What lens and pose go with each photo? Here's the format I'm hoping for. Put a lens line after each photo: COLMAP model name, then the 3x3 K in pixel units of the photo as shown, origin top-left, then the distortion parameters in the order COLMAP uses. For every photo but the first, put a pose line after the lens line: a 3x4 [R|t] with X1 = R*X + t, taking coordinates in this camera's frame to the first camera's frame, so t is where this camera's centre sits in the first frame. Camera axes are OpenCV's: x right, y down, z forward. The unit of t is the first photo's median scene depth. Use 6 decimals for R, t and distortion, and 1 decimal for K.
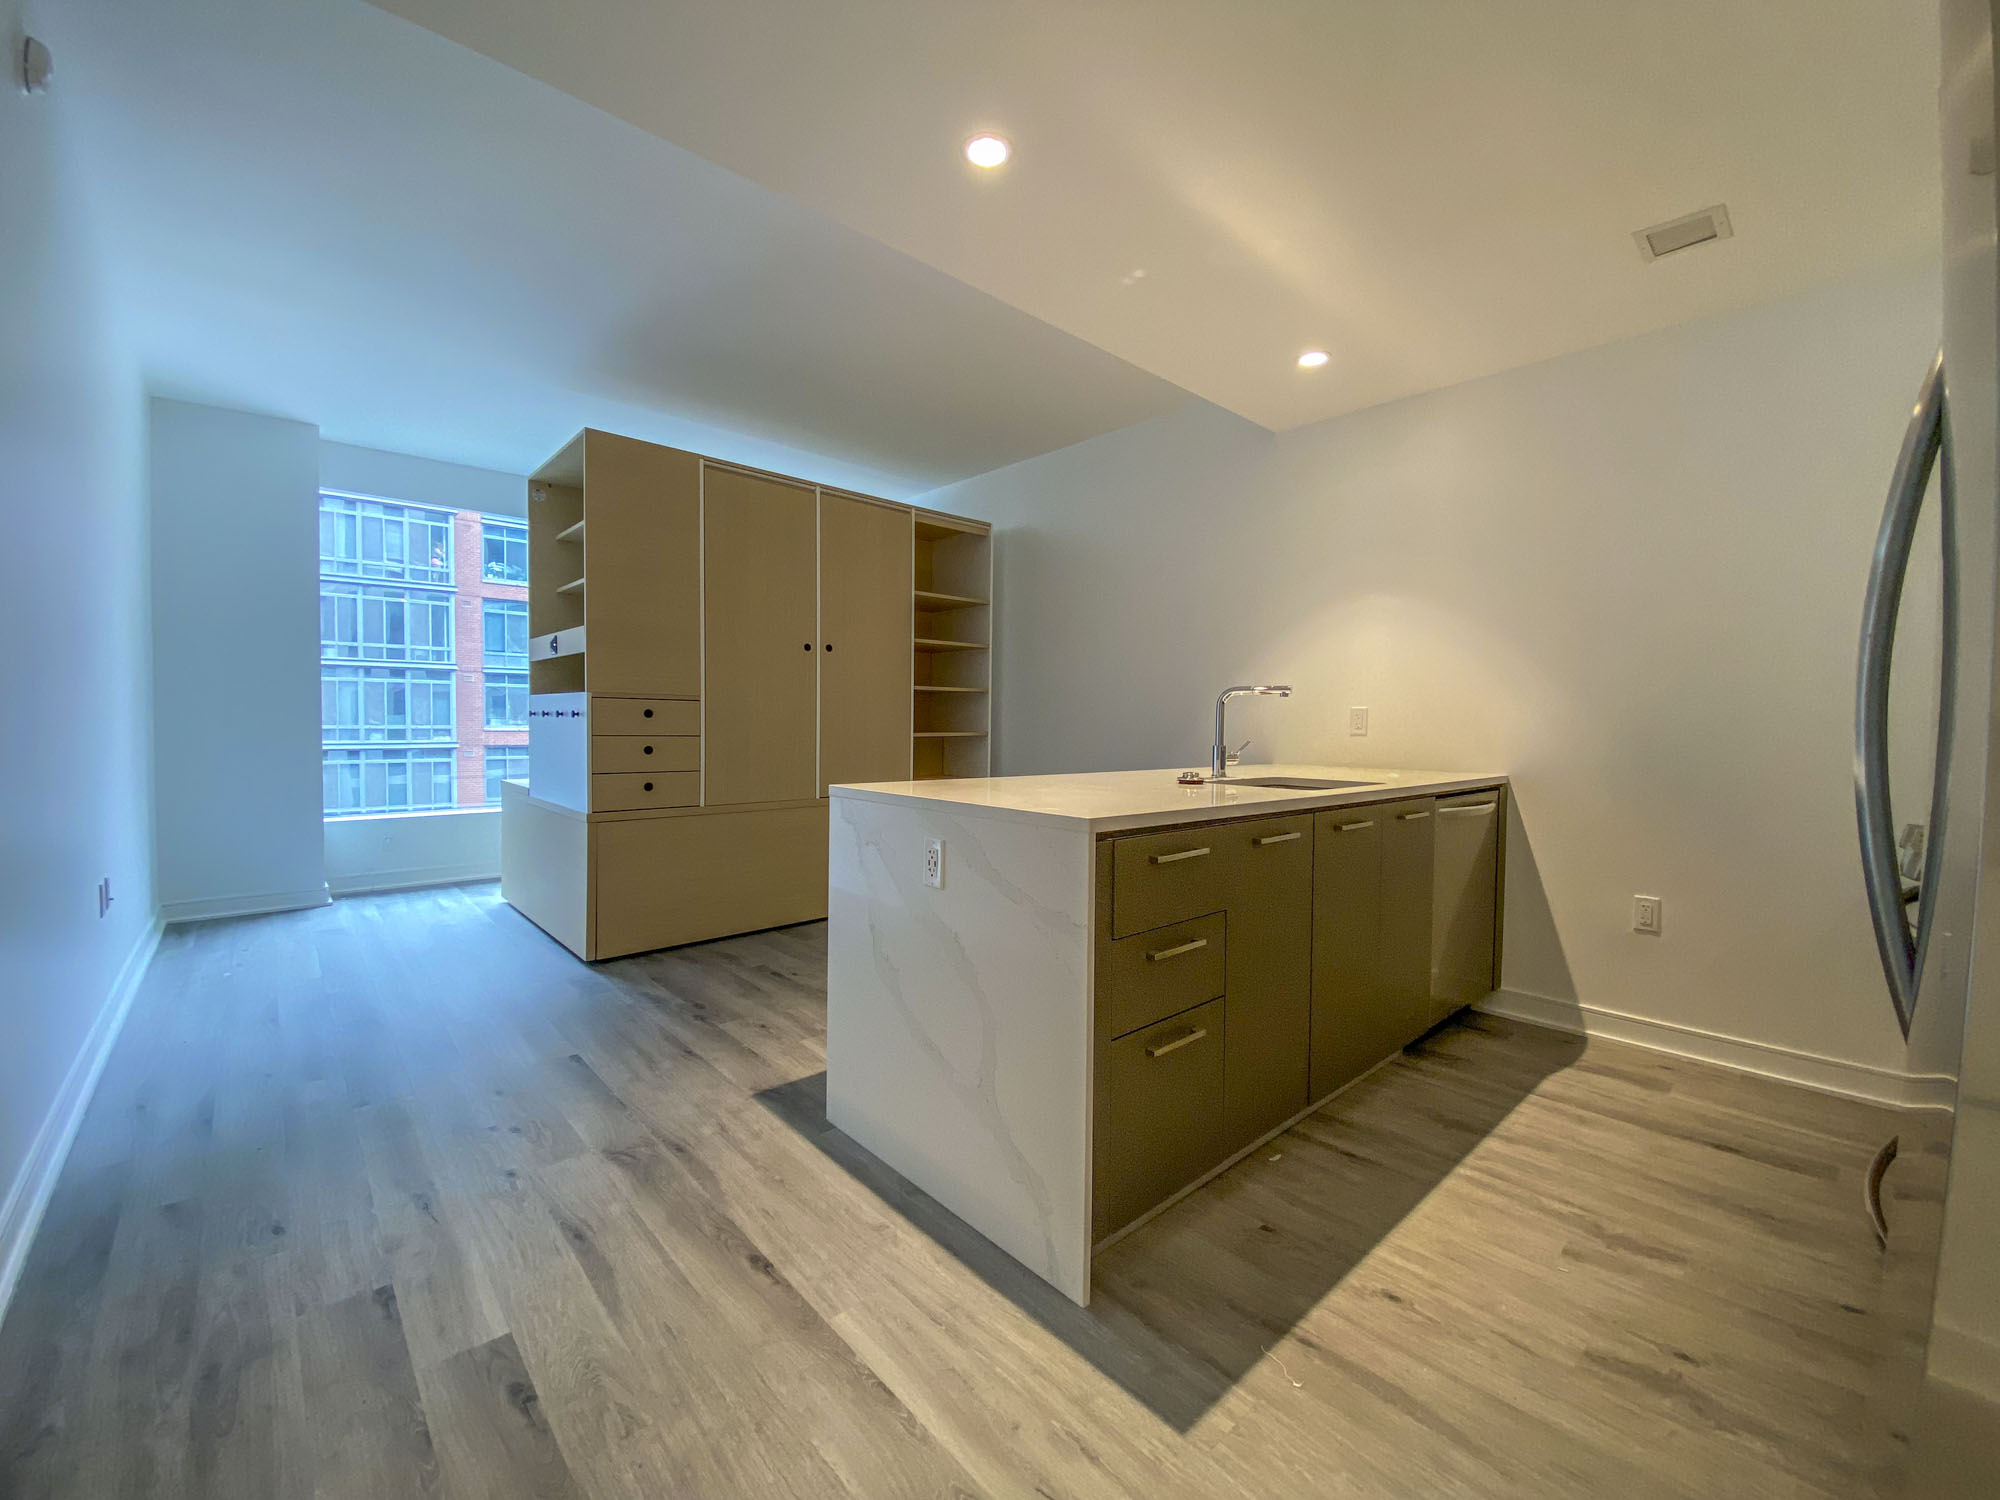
lens RADIAL K [[810.0, 0, 1000.0], [0, 810.0, 750.0], [0, 0, 1]] dist [-0.000780, -0.010088]
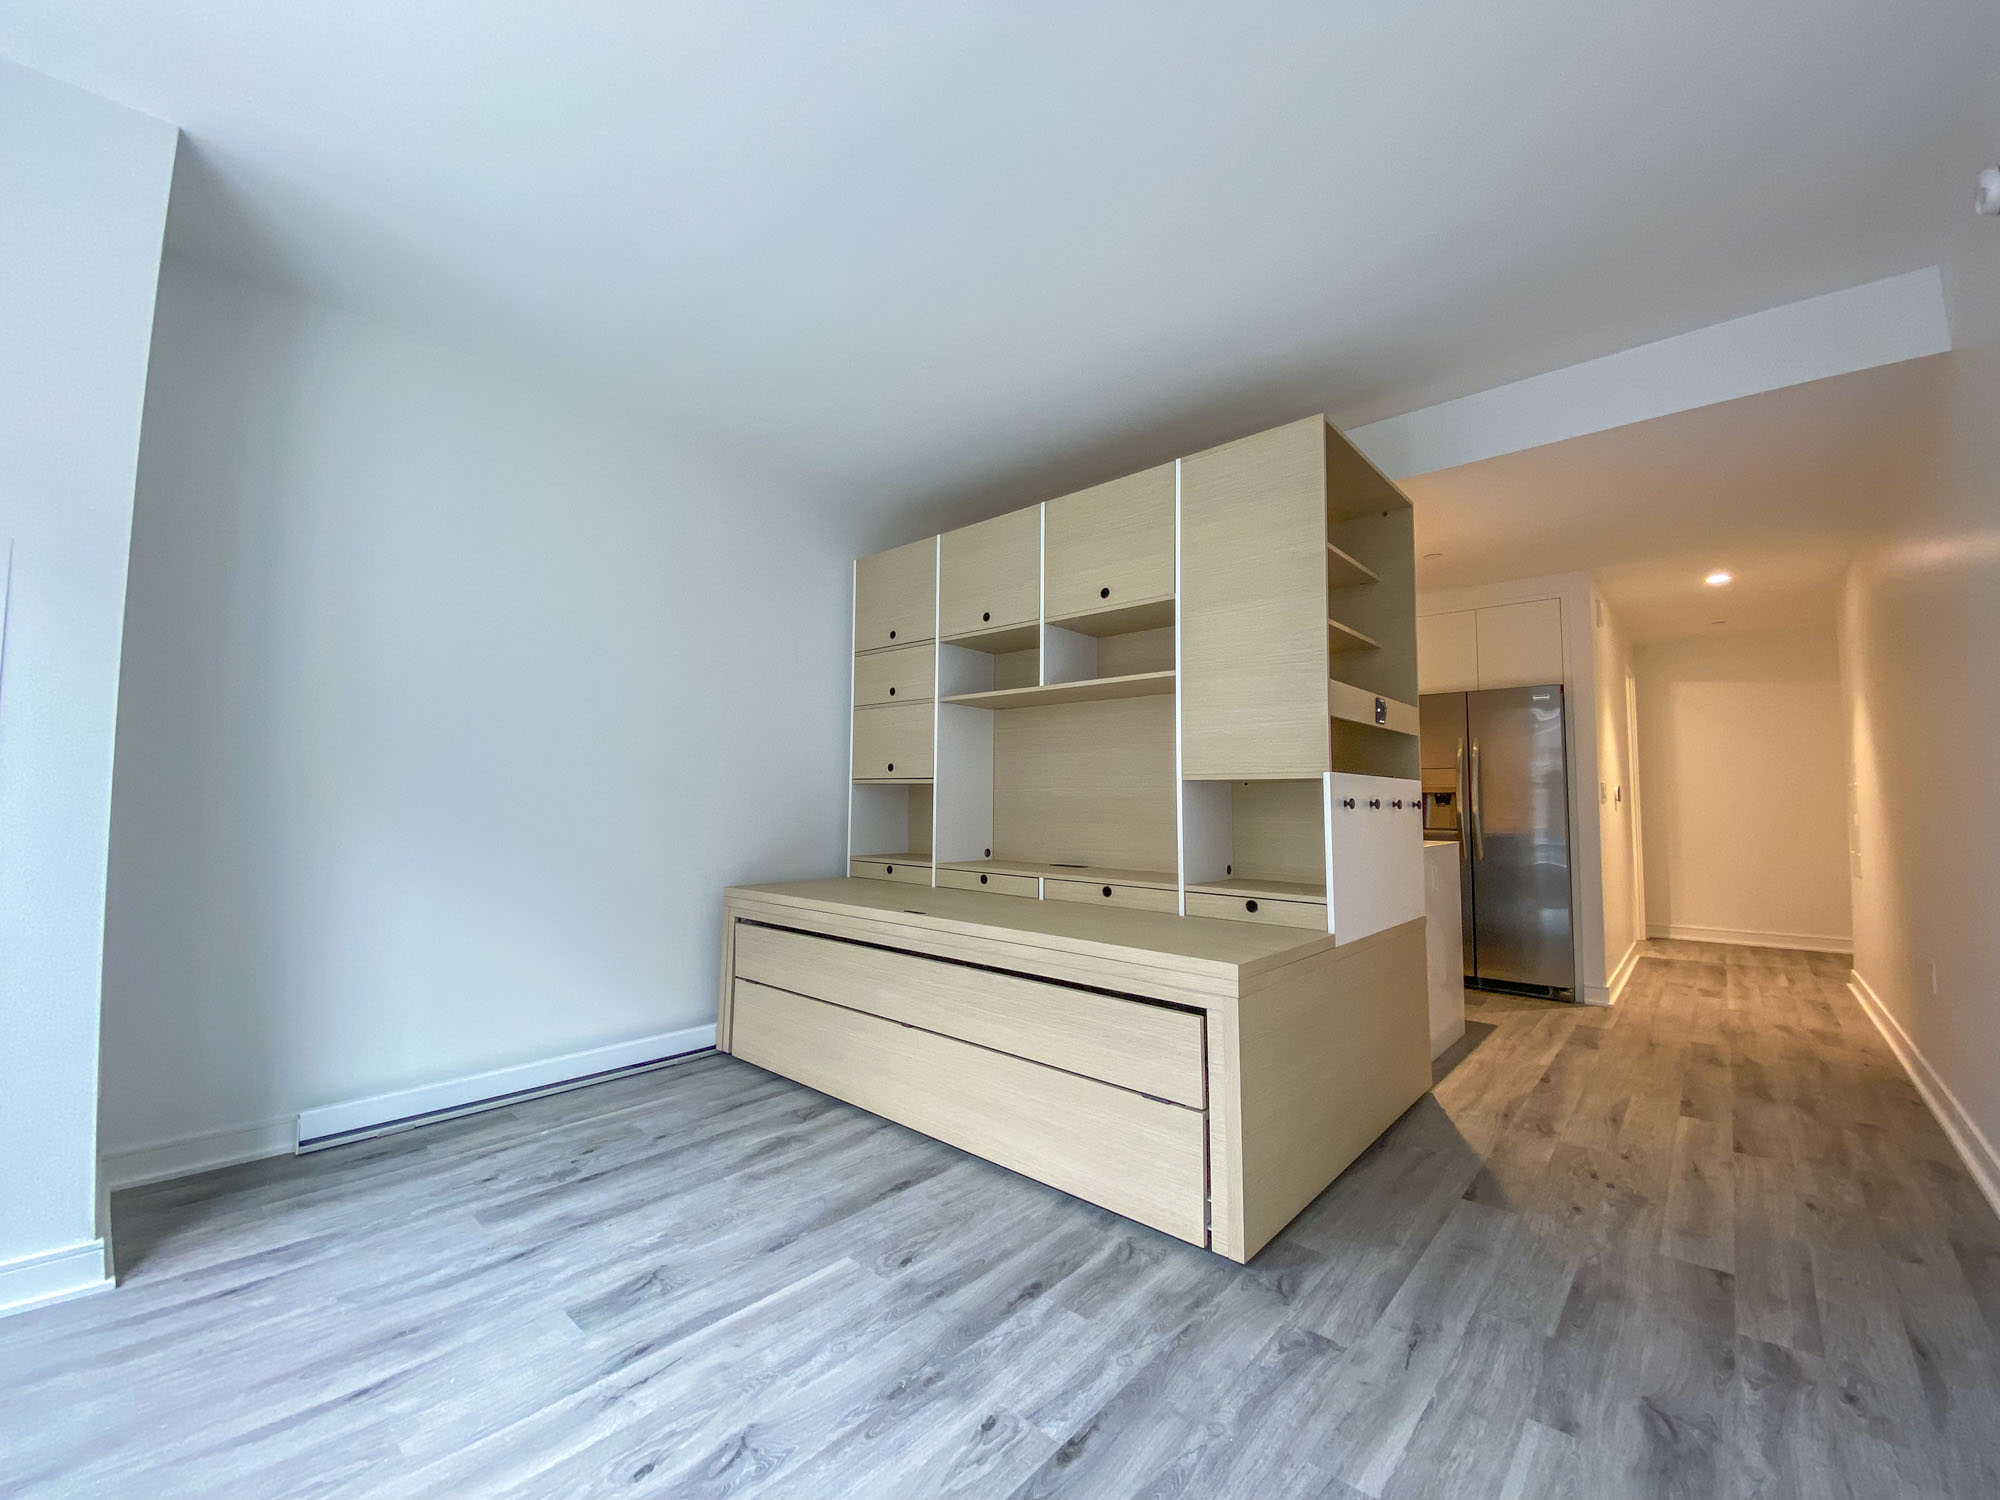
lens RADIAL K [[805.5, 0, 1005.5], [0, 805.5, 750.8], [0, 0, 1]] dist [0.000229, -0.010382]
pose [[-0.097719, 0.046220, 0.994140, -1.924487], [0.035302, 0.998453, -0.042950, -0.116444], [-0.994588, 0.030898, -0.099199, 2.218180]]
